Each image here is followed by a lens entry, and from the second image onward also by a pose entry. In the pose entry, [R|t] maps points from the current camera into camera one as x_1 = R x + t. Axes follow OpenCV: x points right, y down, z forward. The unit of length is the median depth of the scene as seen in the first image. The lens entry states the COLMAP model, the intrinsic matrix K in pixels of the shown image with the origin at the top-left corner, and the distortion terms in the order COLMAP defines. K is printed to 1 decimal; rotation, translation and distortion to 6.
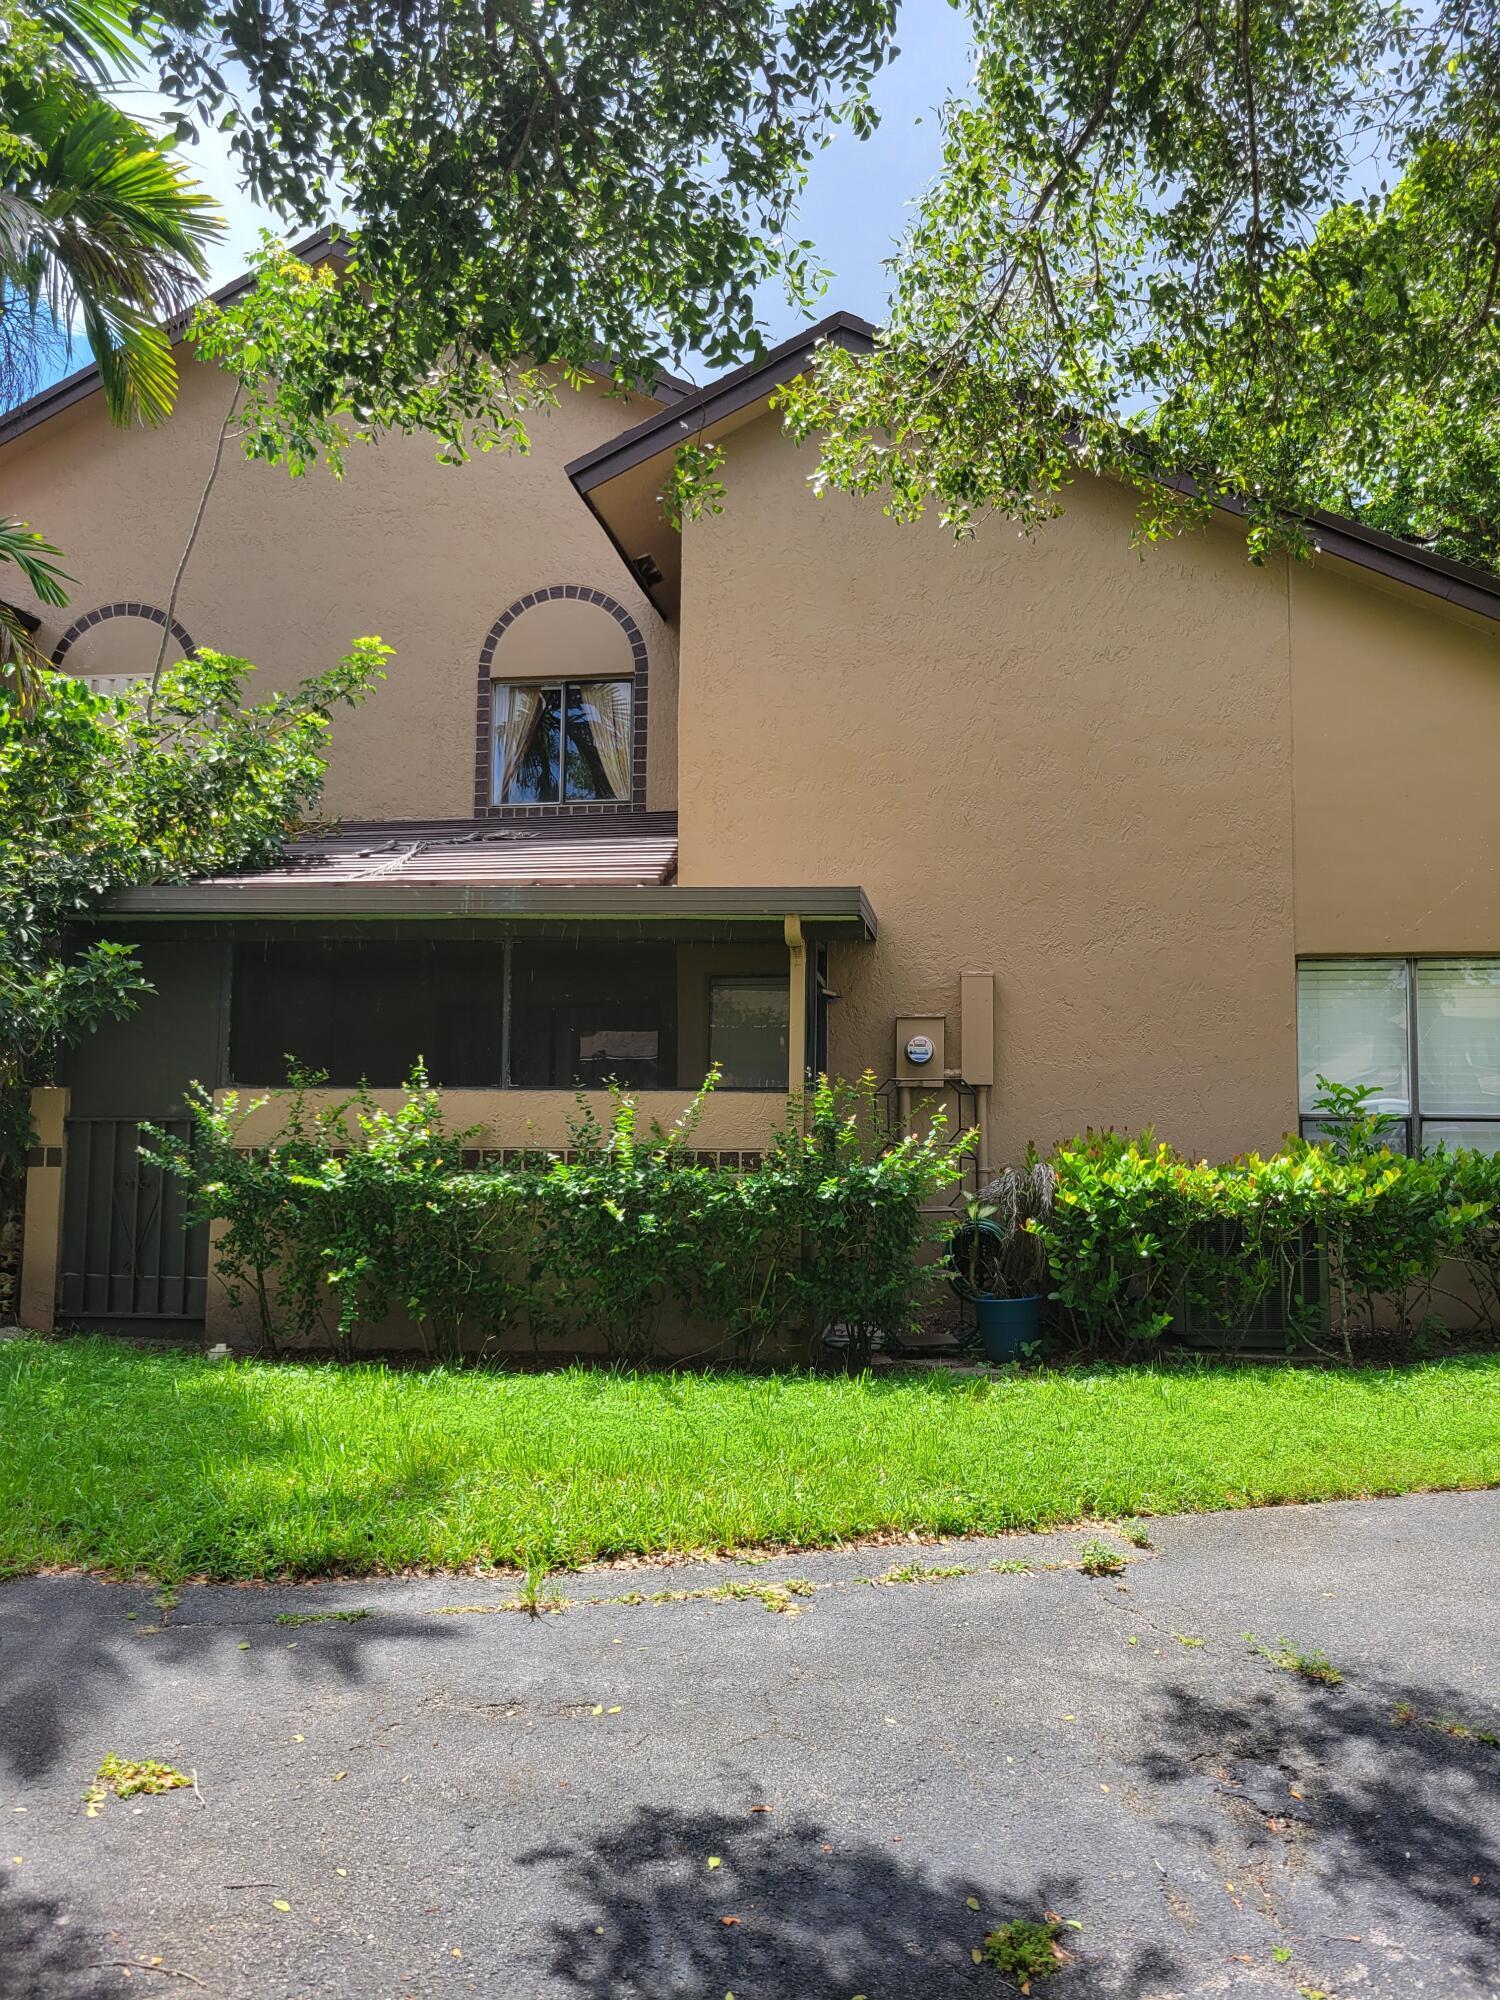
lens RADIAL K [[1502.3, 0, 748.0], [0, 1502.3, 1000.9], [0, 0, 1]] dist [0.038699, -0.016964]
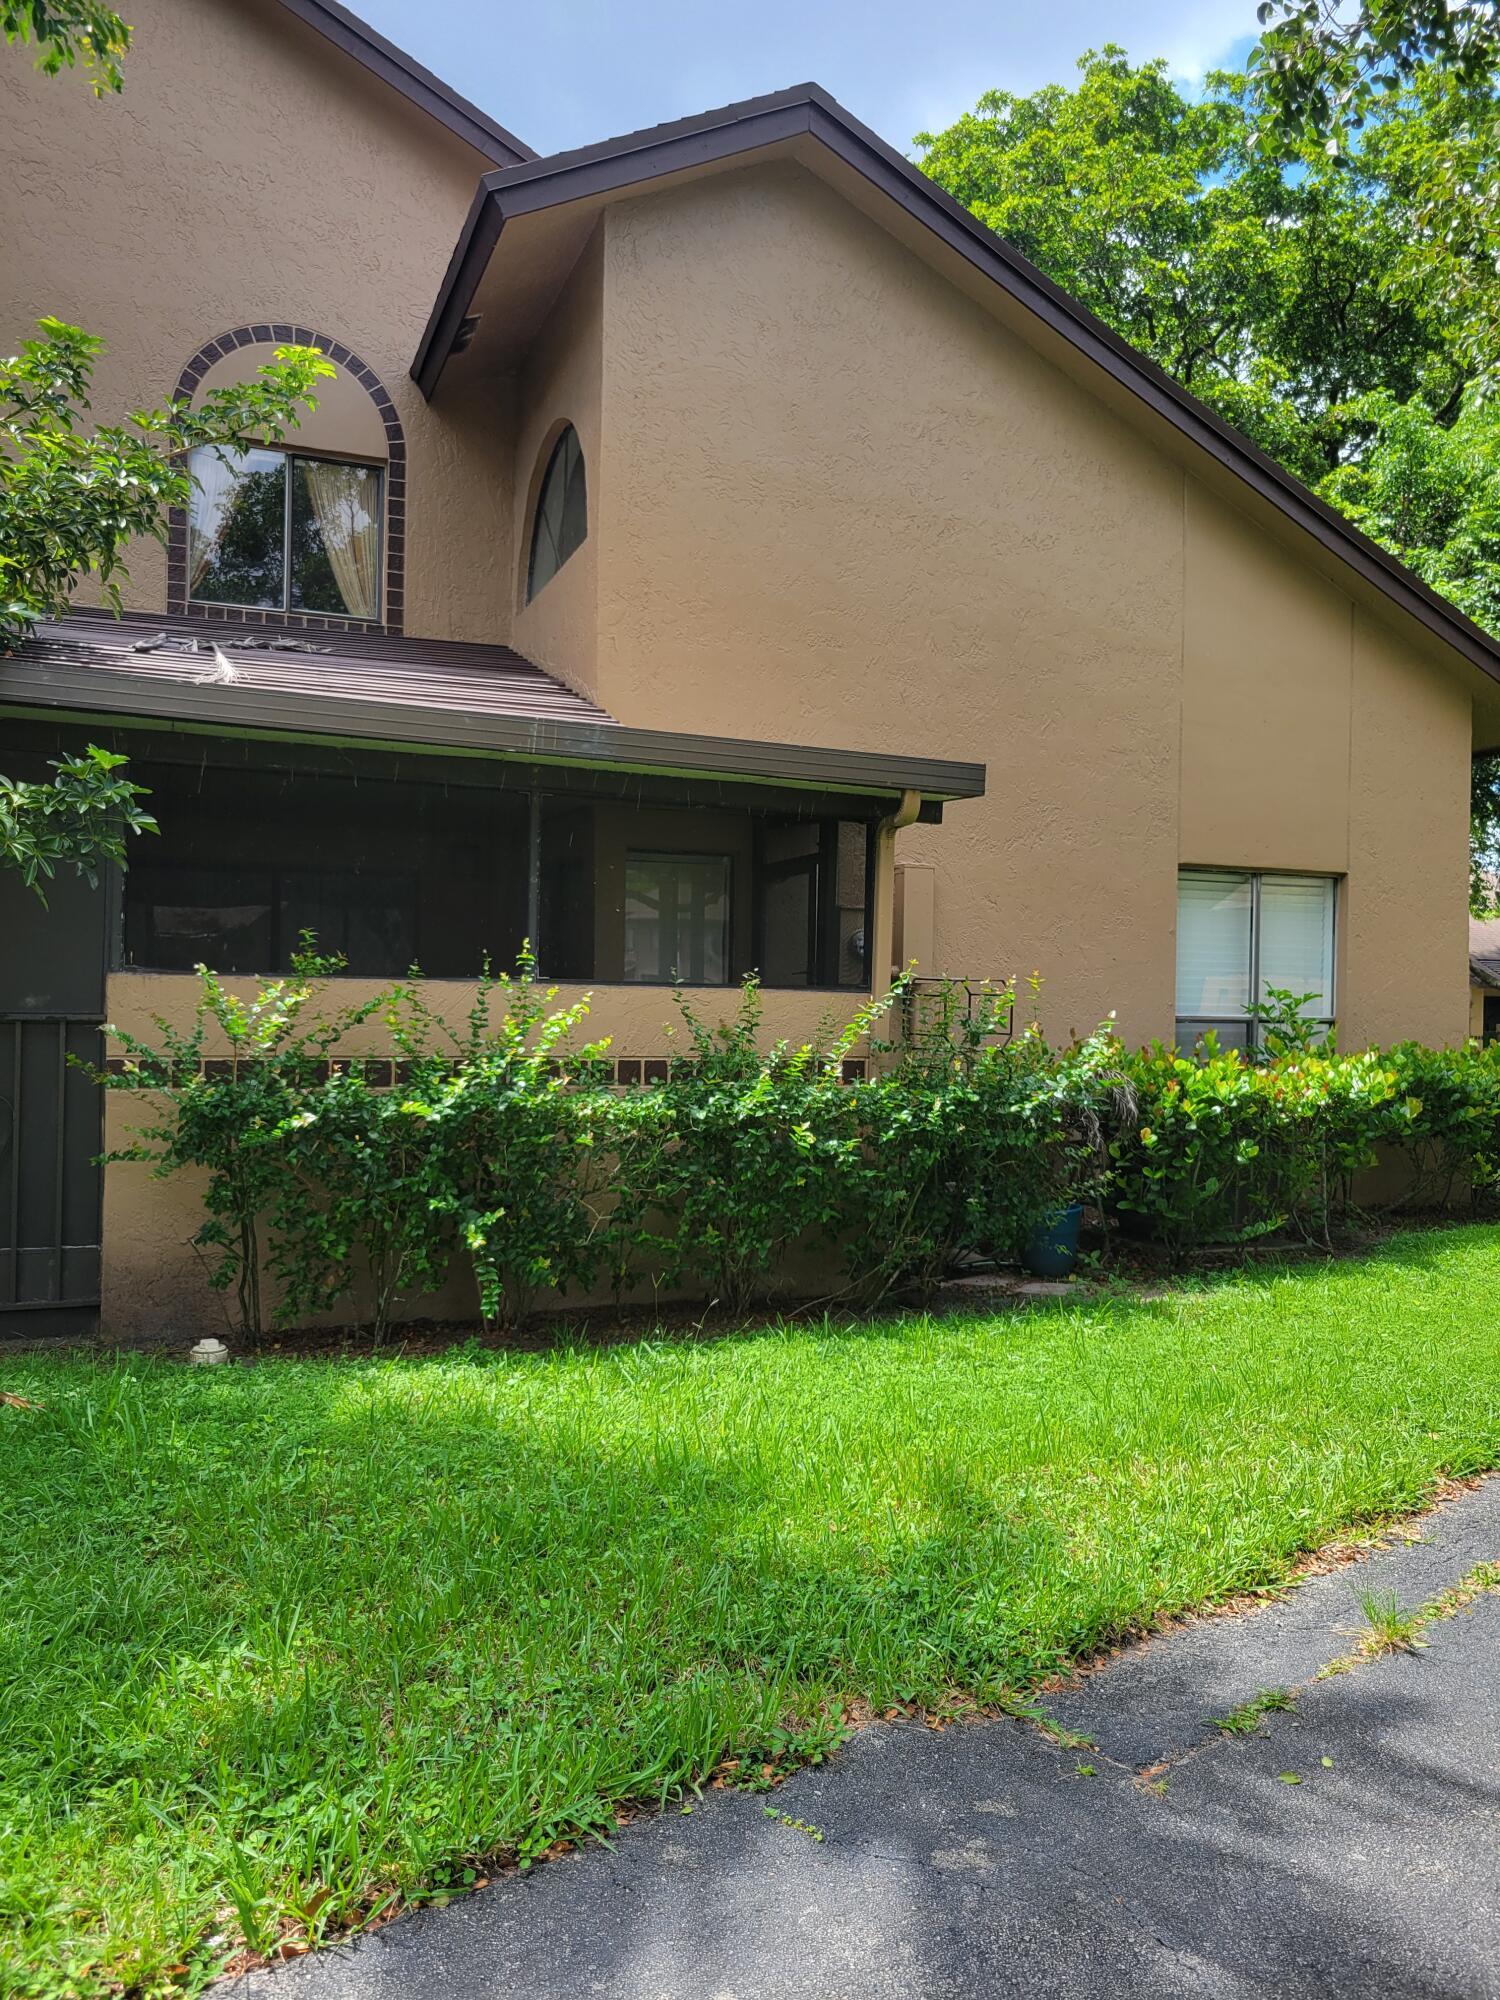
lens RADIAL K [[1502.3, 0, 750.6], [0, 1502.3, 998.5], [0, 0, 1]] dist [0.038699, -0.016964]
pose [[0.863158, 0.010736, 0.504820, -0.418133], [-0.050029, 0.996673, 0.064345, 0.009953], [-0.502450, -0.080796, 0.860823, 0.244049]]
